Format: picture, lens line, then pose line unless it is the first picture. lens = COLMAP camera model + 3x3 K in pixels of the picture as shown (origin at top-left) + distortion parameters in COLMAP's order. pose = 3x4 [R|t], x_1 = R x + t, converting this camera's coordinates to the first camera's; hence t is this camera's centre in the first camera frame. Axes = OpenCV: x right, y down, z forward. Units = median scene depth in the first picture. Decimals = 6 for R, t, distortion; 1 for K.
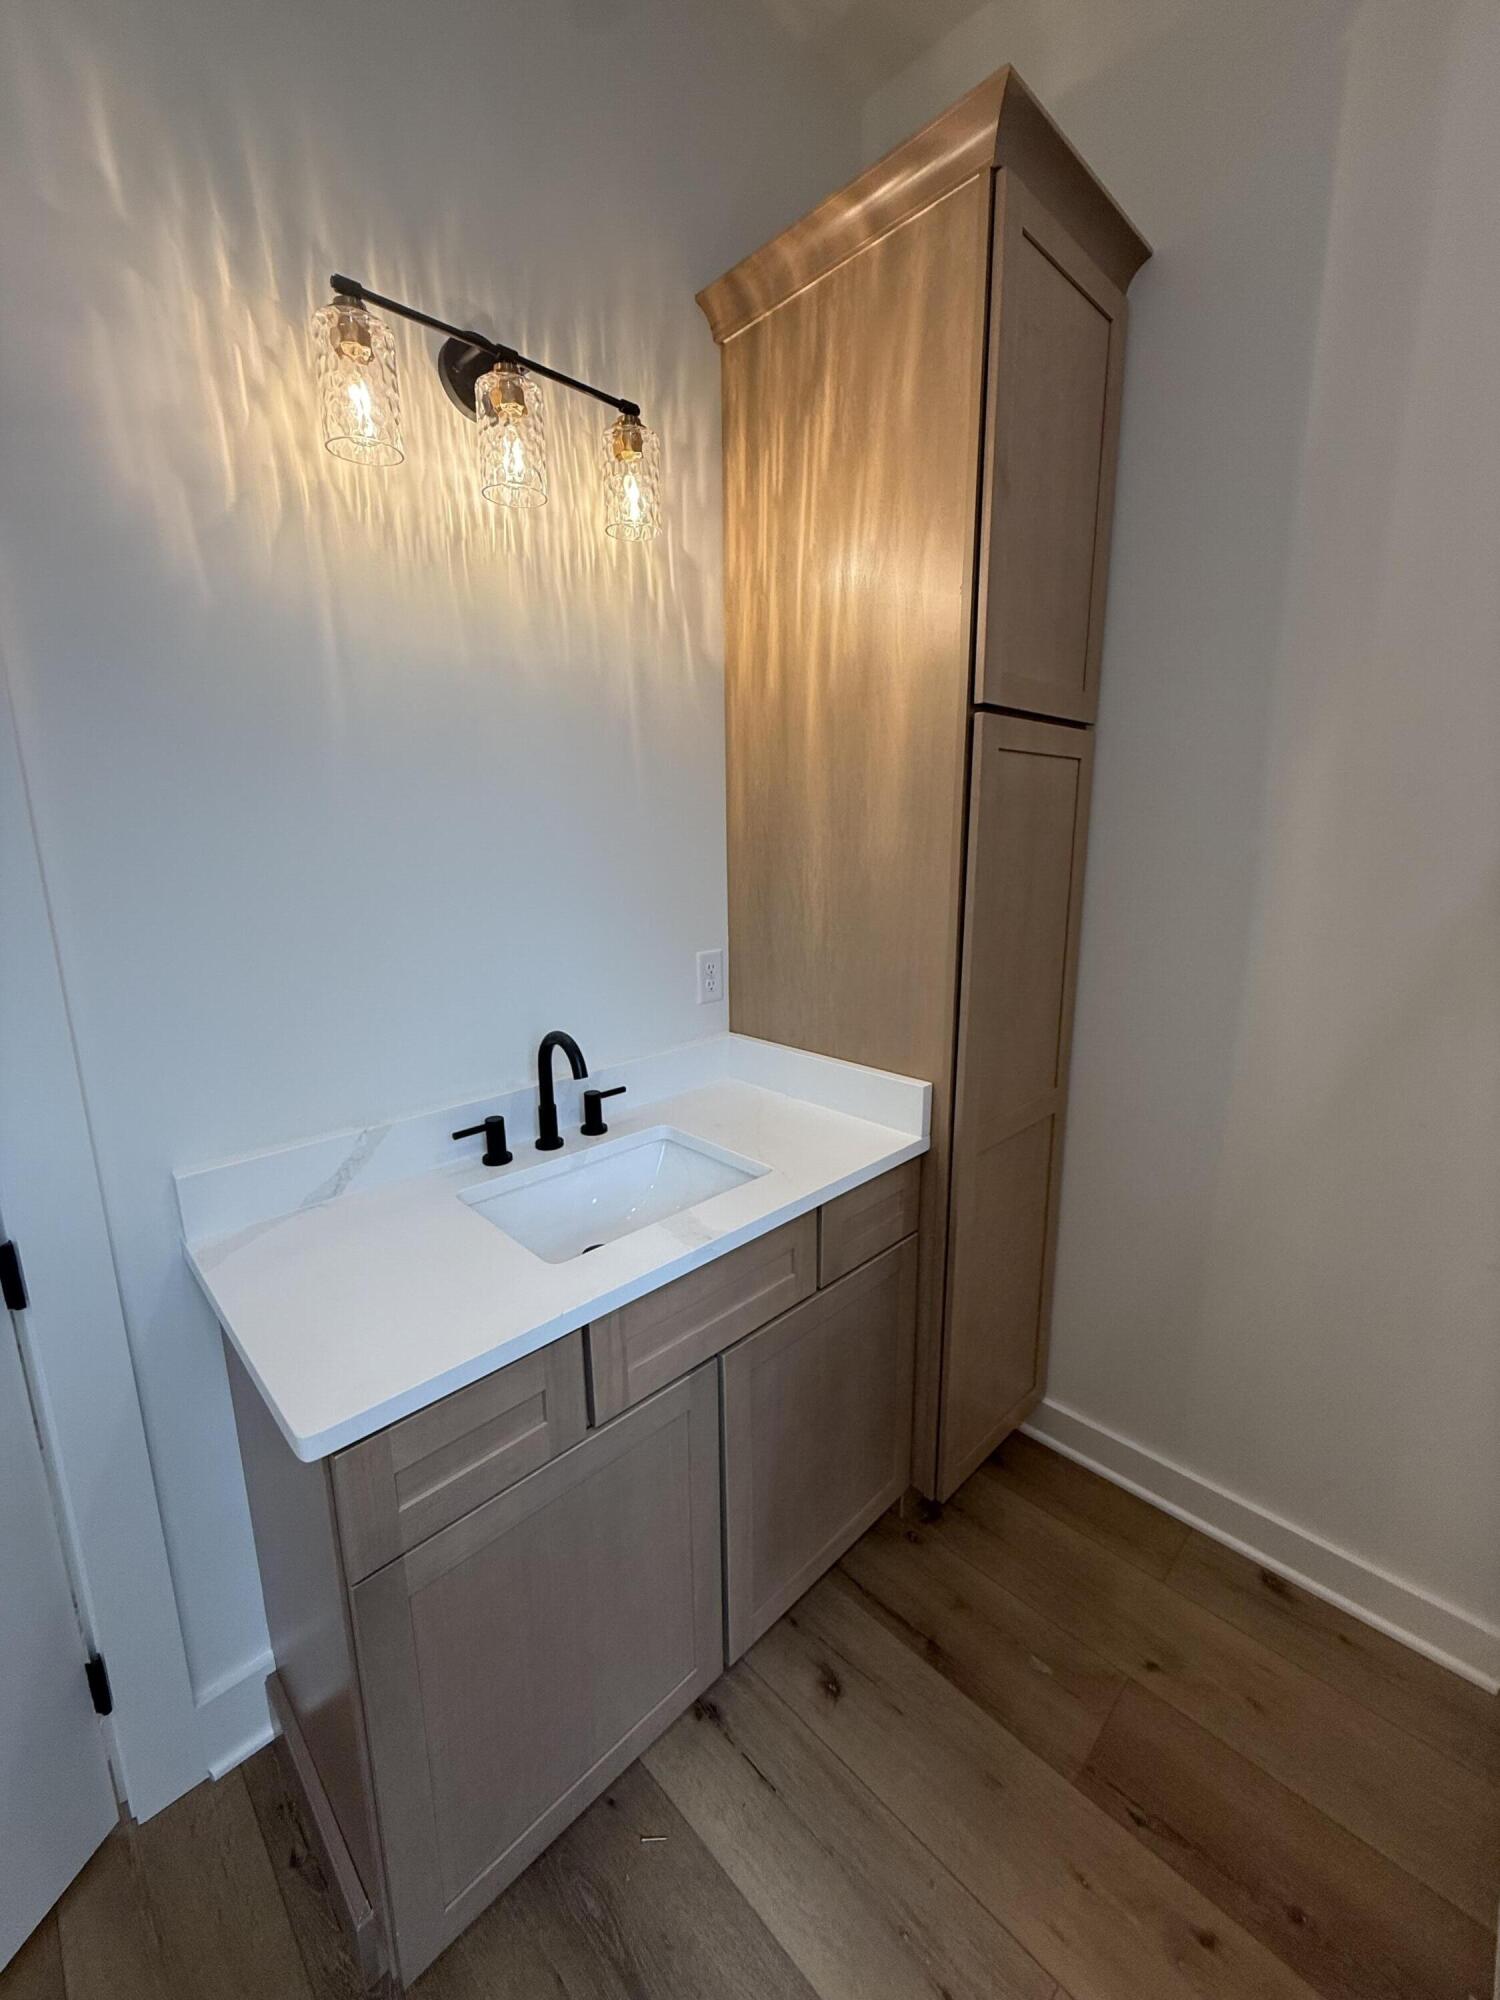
lens RADIAL K [[796.5, 0, 750.9], [0, 796.5, 1000.3], [0, 0, 1]] dist [-0.001694, 0.000594]
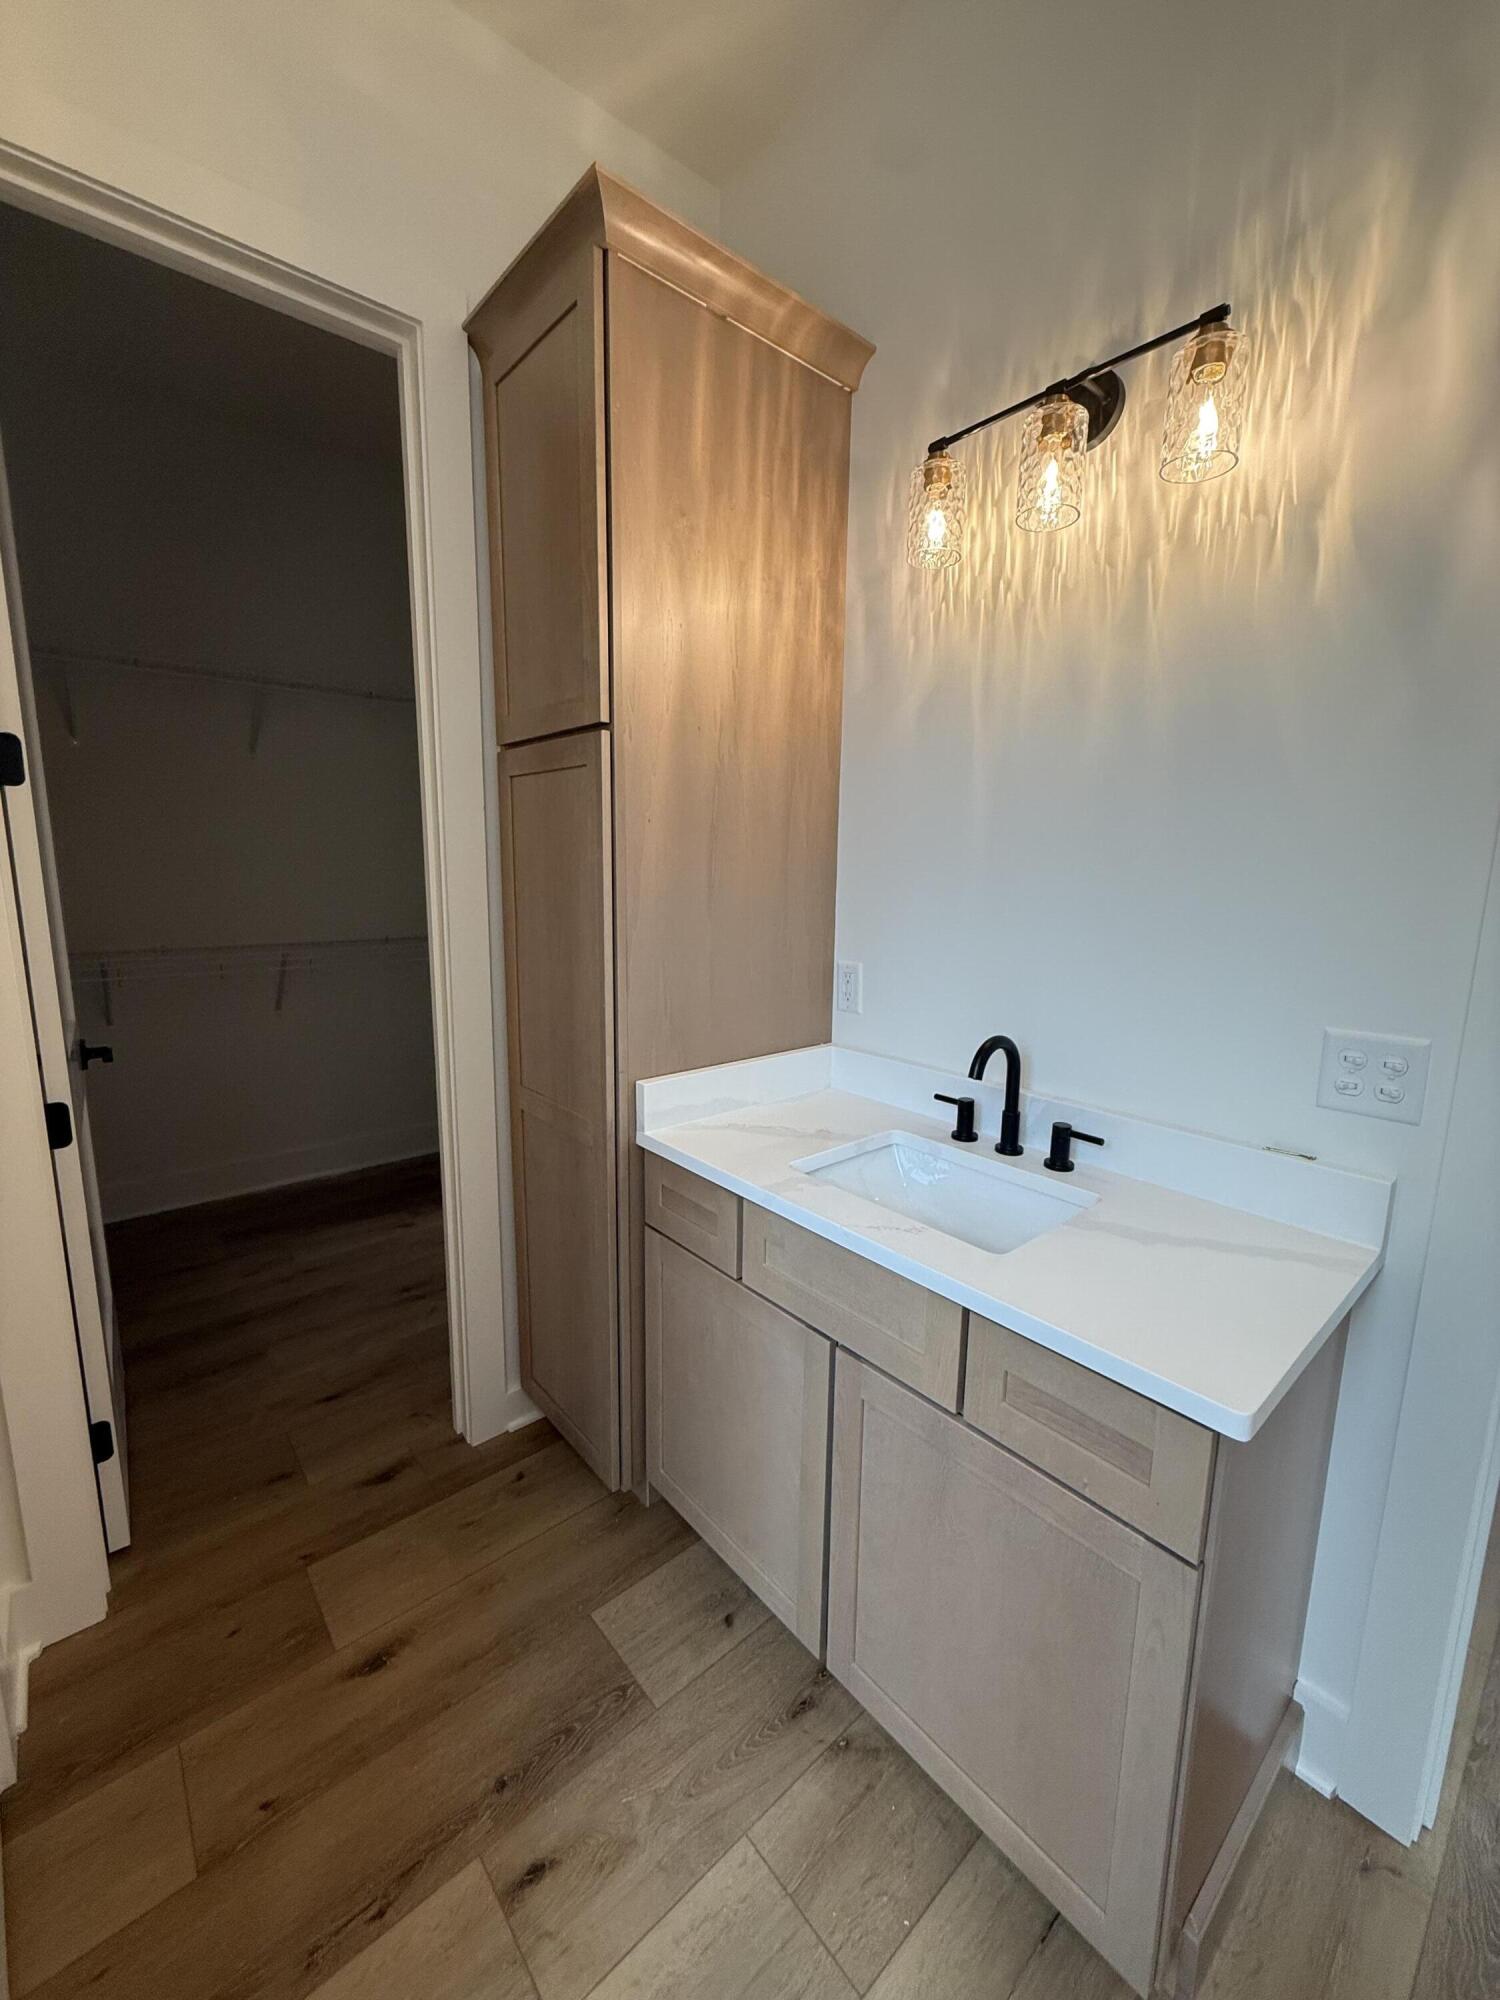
lens RADIAL K [[796.5, 0, 748.0], [0, 796.5, 1000.3], [0, 0, 1]] dist [-0.001694, 0.000594]
pose [[-0.063679, 0.168437, -0.983653, 0.761266], [-0.217773, 0.959555, 0.178408, -0.113686], [0.973920, 0.225574, -0.024422, 0.690880]]
